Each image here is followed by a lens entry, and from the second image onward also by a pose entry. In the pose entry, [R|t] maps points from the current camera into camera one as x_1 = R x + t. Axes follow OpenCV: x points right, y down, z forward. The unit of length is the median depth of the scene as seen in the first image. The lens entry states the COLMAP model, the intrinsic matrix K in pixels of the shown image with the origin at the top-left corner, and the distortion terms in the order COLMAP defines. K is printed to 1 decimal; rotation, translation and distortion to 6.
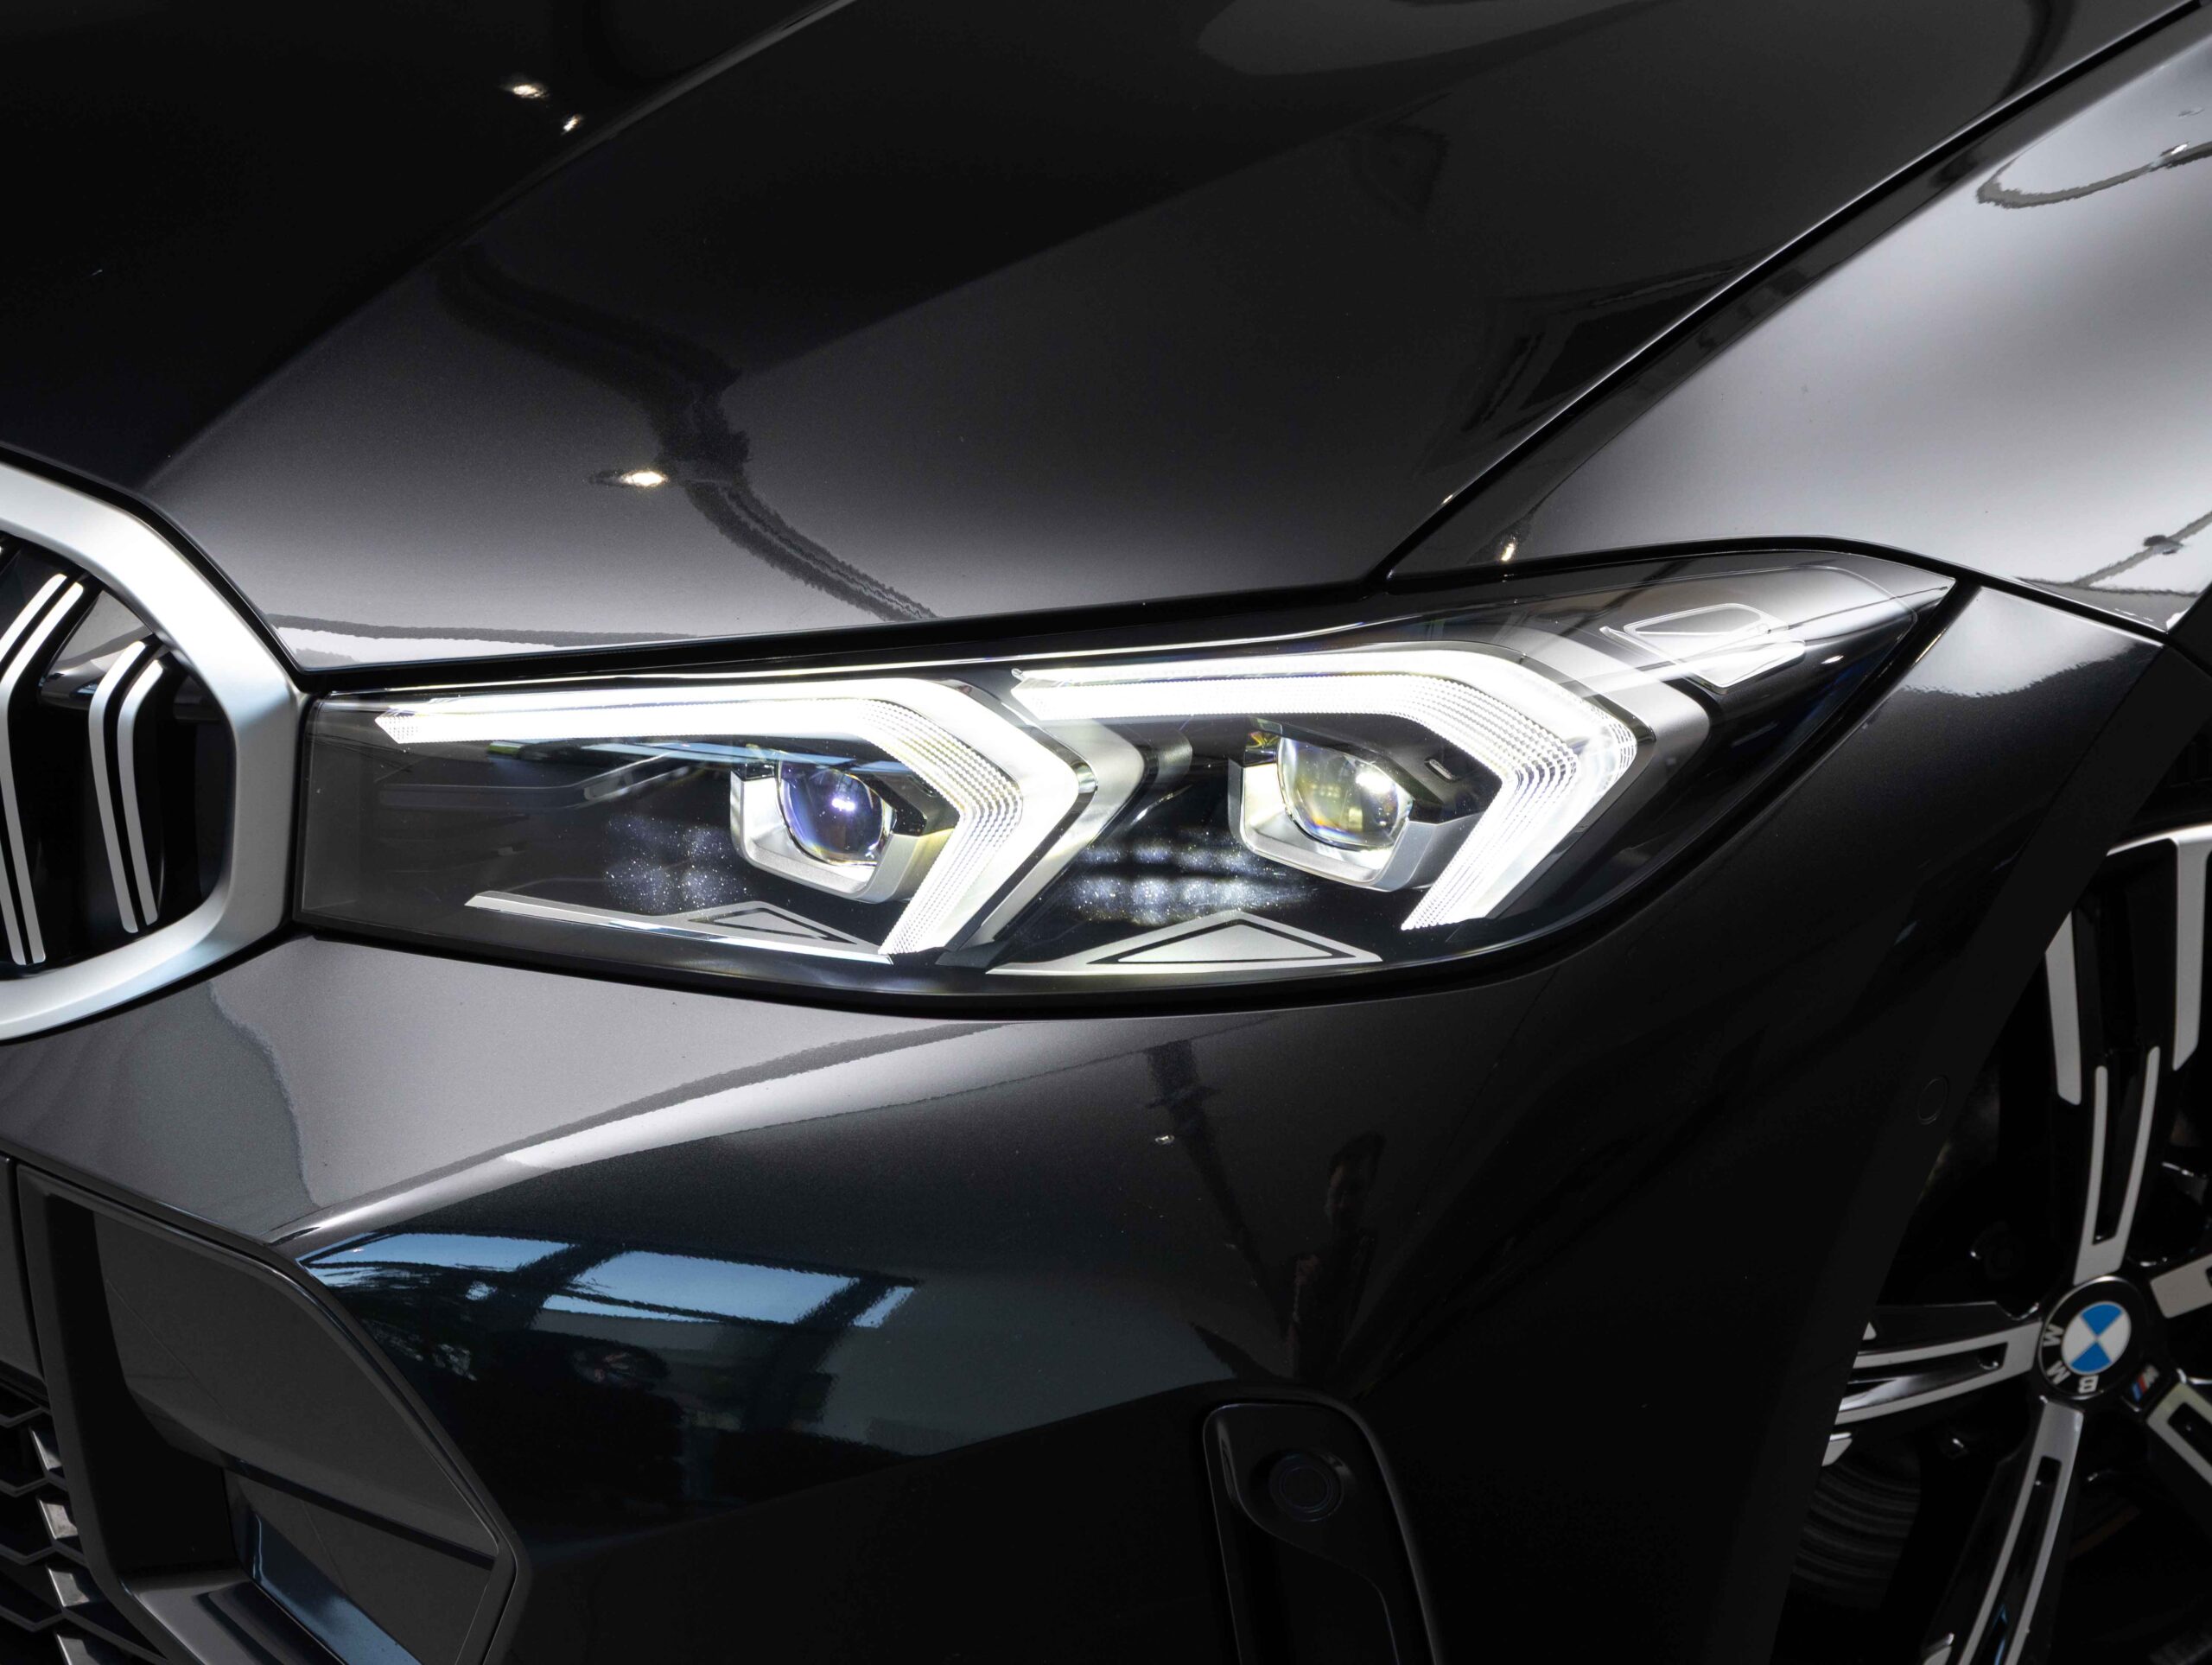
lens RADIAL K [[4565.0, 0, 1106.0], [0, 4565.0, 832.5], [0, 0, 1]] dist [0.045931, -0.666704]
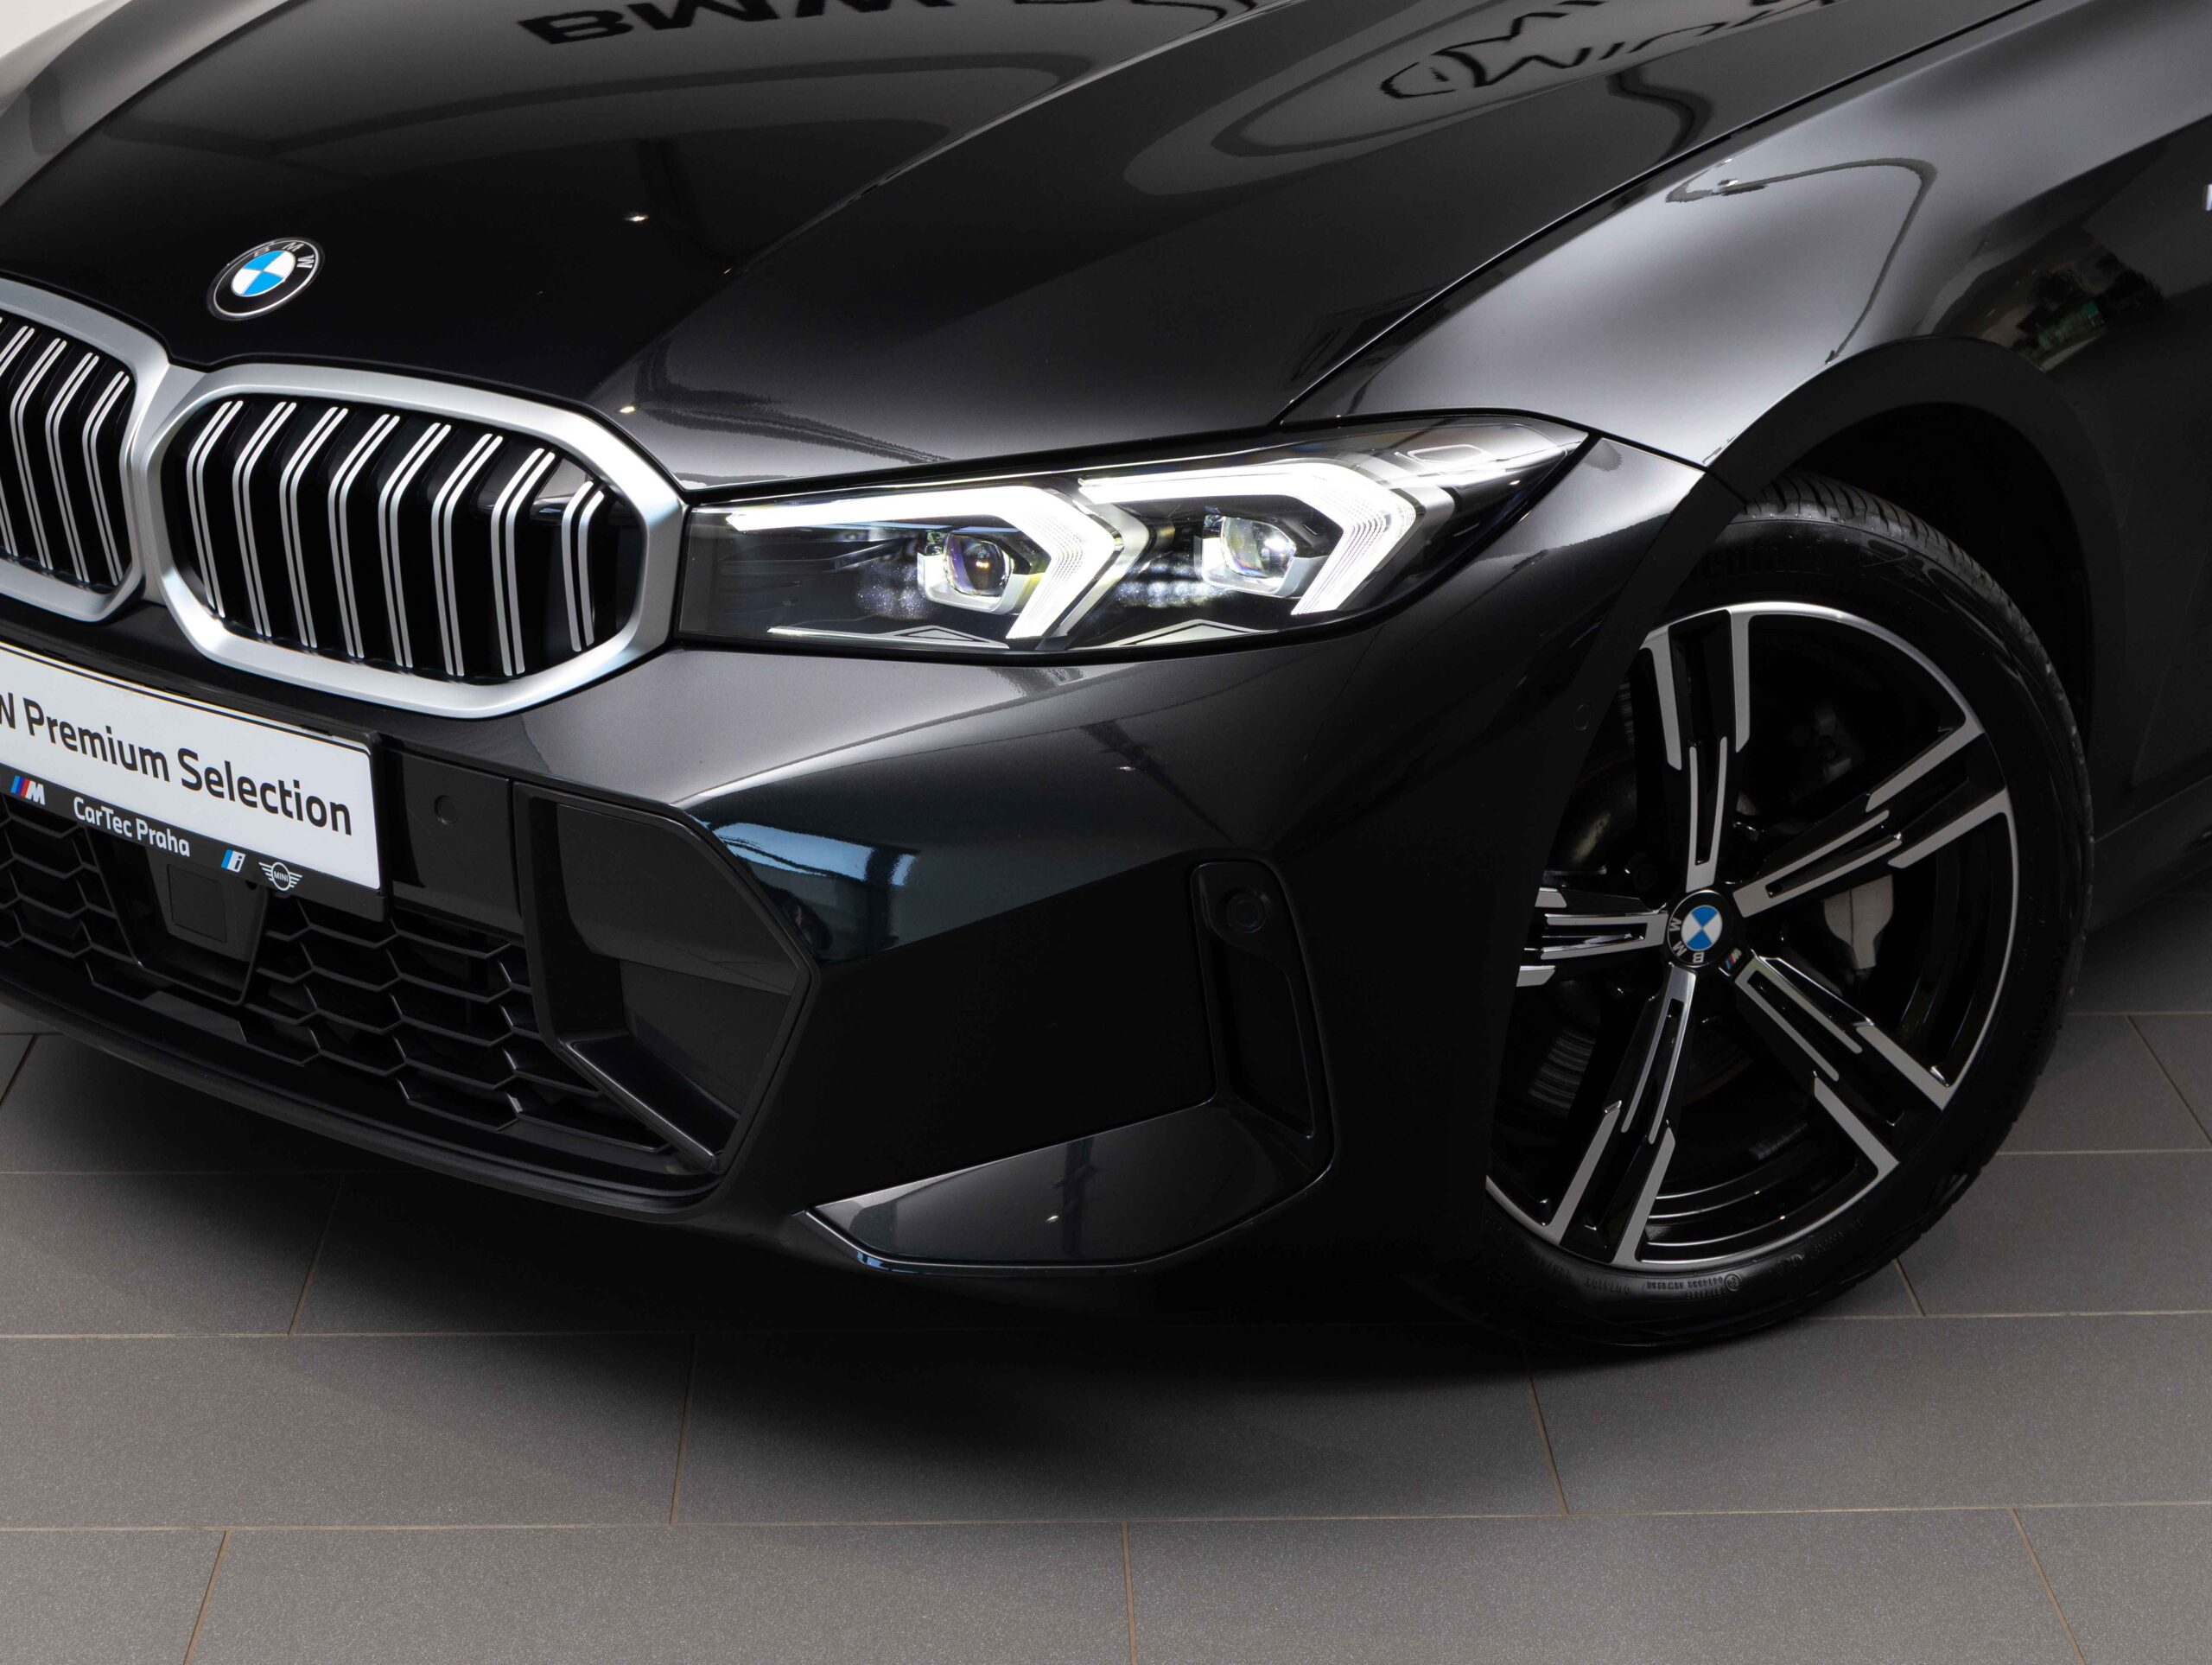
lens RADIAL K [[4565.0, 0, 1106.0], [0, 4565.0, 832.5], [0, 0, 1]] dist [0.045931, -0.666704]
pose [[0.999115, -0.014871, 0.039338, -0.080837], [0.017697, 0.997211, -0.072504, 0.231476], [-0.038150, 0.073136, 0.996592, -0.798862]]
